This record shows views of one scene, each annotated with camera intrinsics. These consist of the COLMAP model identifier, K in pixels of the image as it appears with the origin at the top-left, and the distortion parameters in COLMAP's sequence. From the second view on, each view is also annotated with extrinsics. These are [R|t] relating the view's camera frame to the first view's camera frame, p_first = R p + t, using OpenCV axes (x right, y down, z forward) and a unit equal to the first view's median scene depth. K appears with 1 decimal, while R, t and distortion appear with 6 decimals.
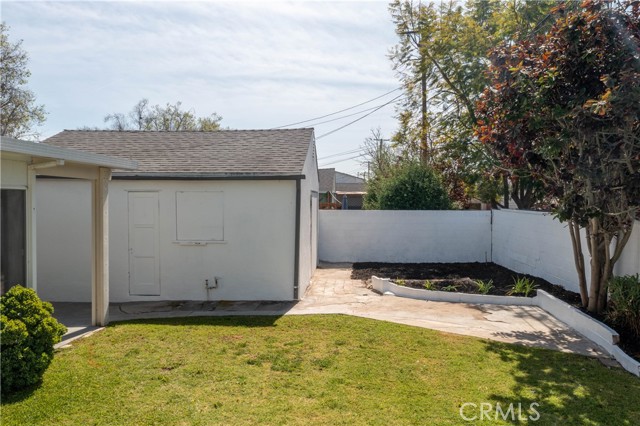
lens RADIAL K [[505.6, 0, 310.0], [0, 505.6, 210.8], [0, 0, 1]] dist [-0.014843, 0.014493]
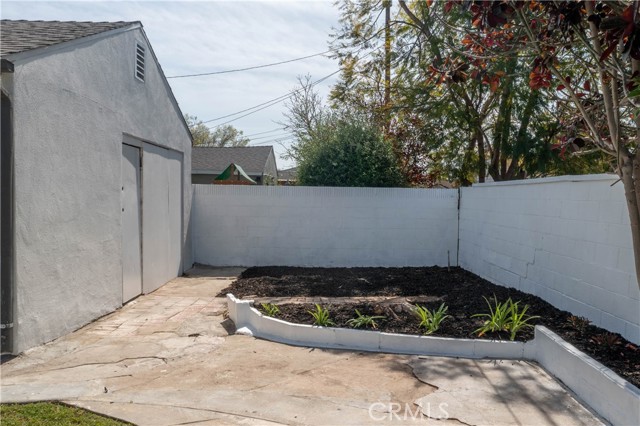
lens RADIAL K [[505.6, 0, 352.0], [0, 505.6, 212.3], [0, 0, 1]] dist [-0.014843, 0.014493]
pose [[0.993829, 0.011763, 0.110299, 0.150472], [-0.011646, 0.999931, -0.001709, 0.034437], [-0.110312, 0.000414, 0.993897, 0.365834]]
